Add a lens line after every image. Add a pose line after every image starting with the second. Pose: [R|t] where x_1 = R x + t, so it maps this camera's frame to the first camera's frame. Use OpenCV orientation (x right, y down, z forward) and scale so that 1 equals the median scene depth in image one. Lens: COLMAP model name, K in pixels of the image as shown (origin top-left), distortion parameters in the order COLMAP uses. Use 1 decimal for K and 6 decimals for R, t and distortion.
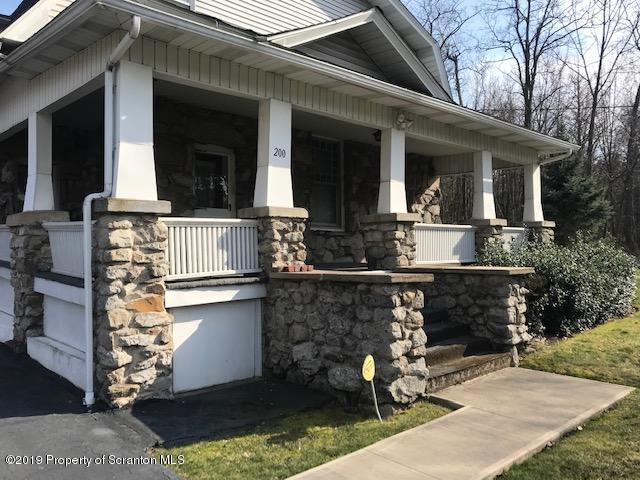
lens RADIAL K [[528.4, 0, 314.4], [0, 528.4, 243.6], [0, 0, 1]] dist [0.039987, -0.031201]
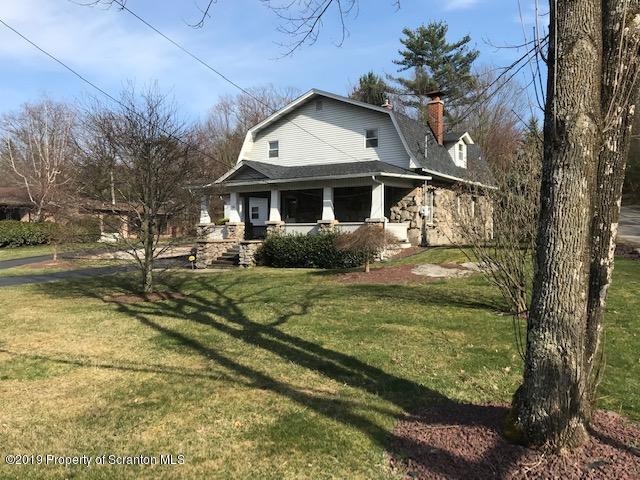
lens RADIAL K [[528.4, 0, 320.3], [0, 528.4, 242.8], [0, 0, 1]] dist [0.039987, -0.031201]
pose [[0.215559, 0.025783, -0.976150, 4.472740], [0.011779, 0.999510, 0.029001, -0.029653], [0.976420, -0.017750, 0.215150, 0.982101]]
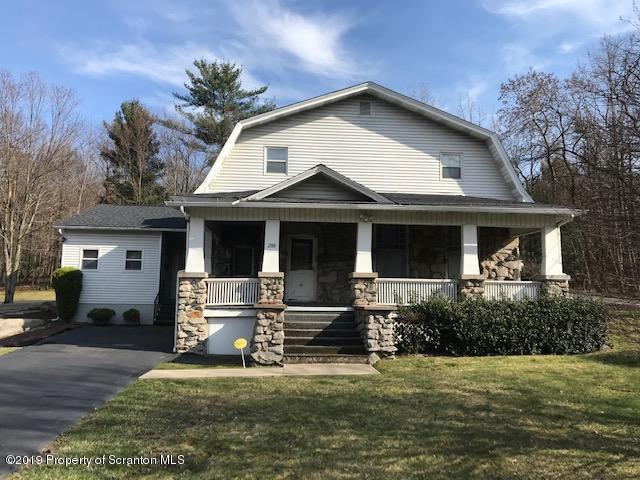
lens RADIAL K [[528.4, 0, 315.3], [0, 528.4, 236.6], [0, 0, 1]] dist [0.039987, -0.031201]
pose [[0.777527, -0.056186, -0.626334, 1.648743], [-0.009889, 0.994785, -0.101514, -0.002099], [0.628771, 0.085124, 0.772917, -0.575182]]
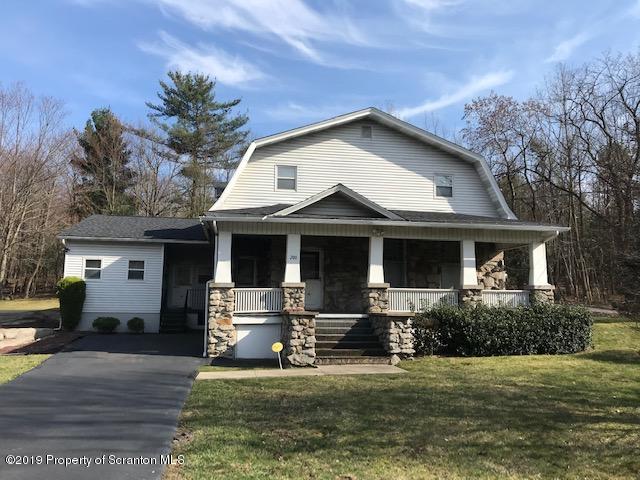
lens RADIAL K [[528.4, 0, 314.9], [0, 528.4, 236.2], [0, 0, 1]] dist [0.039987, -0.031201]
pose [[0.830202, -0.060866, -0.554129, 1.527037], [-0.007402, 0.992730, -0.120132, 0.004372], [0.557413, 0.103836, 0.823717, -0.961947]]
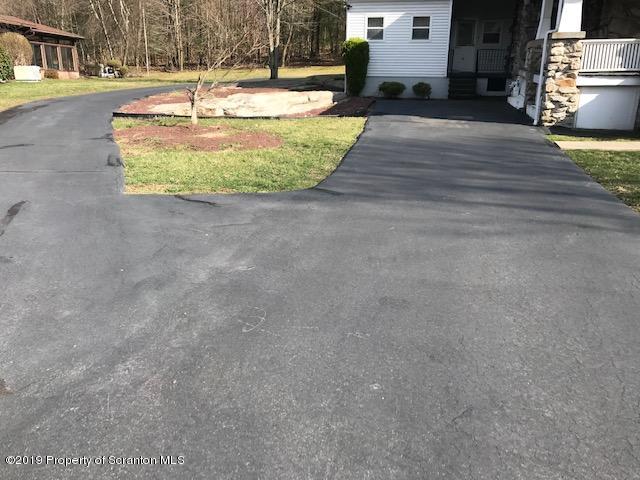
lens RADIAL K [[528.4, 0, 309.1], [0, 528.4, 229.3], [0, 0, 1]] dist [0.039987, -0.031201]
pose [[0.538899, 0.241670, -0.806959, 1.008699], [-0.001718, 0.958276, 0.285840, 0.065066], [0.842369, -0.152652, 0.516829, -1.093983]]
